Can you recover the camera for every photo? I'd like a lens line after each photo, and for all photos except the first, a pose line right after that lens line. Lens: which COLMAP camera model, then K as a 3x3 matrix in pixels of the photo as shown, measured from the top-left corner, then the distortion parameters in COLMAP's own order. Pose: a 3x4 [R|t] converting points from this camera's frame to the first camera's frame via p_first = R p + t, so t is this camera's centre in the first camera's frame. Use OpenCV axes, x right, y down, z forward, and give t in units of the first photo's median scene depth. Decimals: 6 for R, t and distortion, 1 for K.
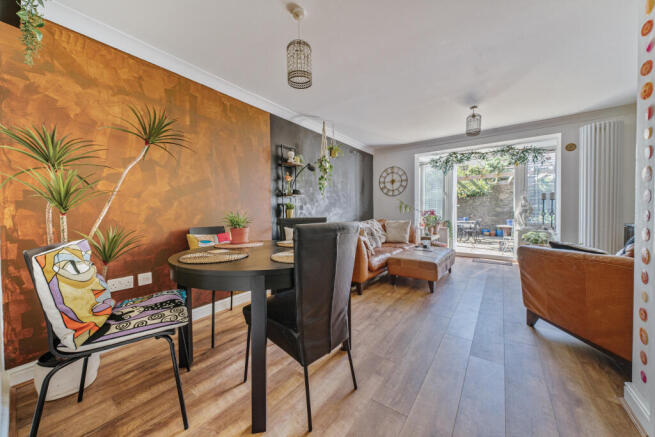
lens RADIAL K [[233.8, 0, 326.8], [0, 233.8, 215.8], [0, 0, 1]] dist [-0.002447, -0.000126]
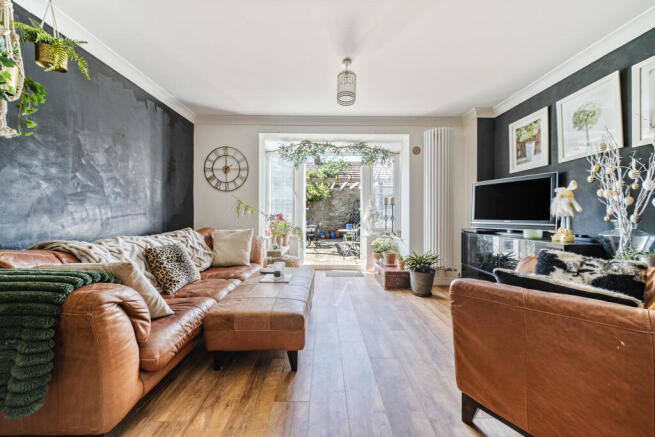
lens RADIAL K [[233.8, 0, 326.1], [0, 233.8, 215.0], [0, 0, 1]] dist [-0.002447, -0.000126]
pose [[0.795016, 0.009592, 0.606513, 0.128657], [0.001539, 0.999840, -0.017830, -0.007256], [-0.606587, 0.015109, 0.794874, 0.368607]]
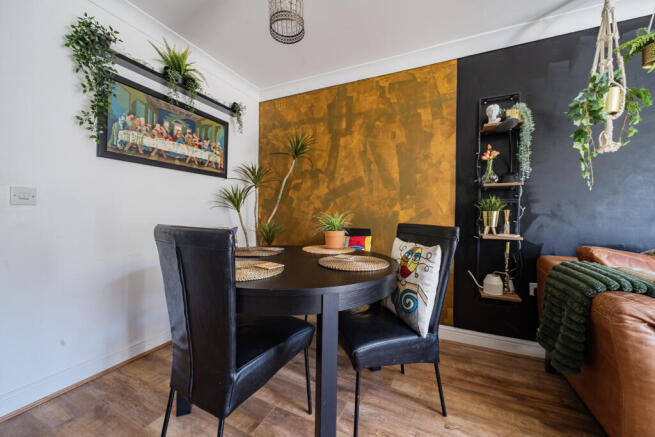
lens RADIAL K [[253.9, 0, 327.8], [0, 253.9, 215.7], [0, 0, 1]] dist [0.000328, -0.000115]
pose [[0.193472, 0.024786, -0.980793, 0.258676], [-0.033010, 0.999279, 0.018742, -0.010307], [0.980550, 0.028750, 0.194151, 0.368020]]
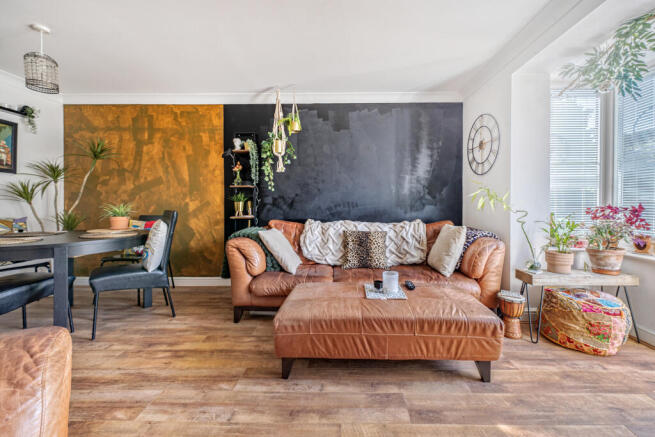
lens RADIAL K [[253.7, 0, 342.6], [0, 253.7, 206.1], [0, 0, 1]] dist [0.000514, -0.000165]
pose [[0.588210, 0.018300, -0.808501, 0.641927], [-0.024059, 0.999697, 0.005124, -0.018201], [0.808350, 0.016438, 0.588473, 0.540215]]
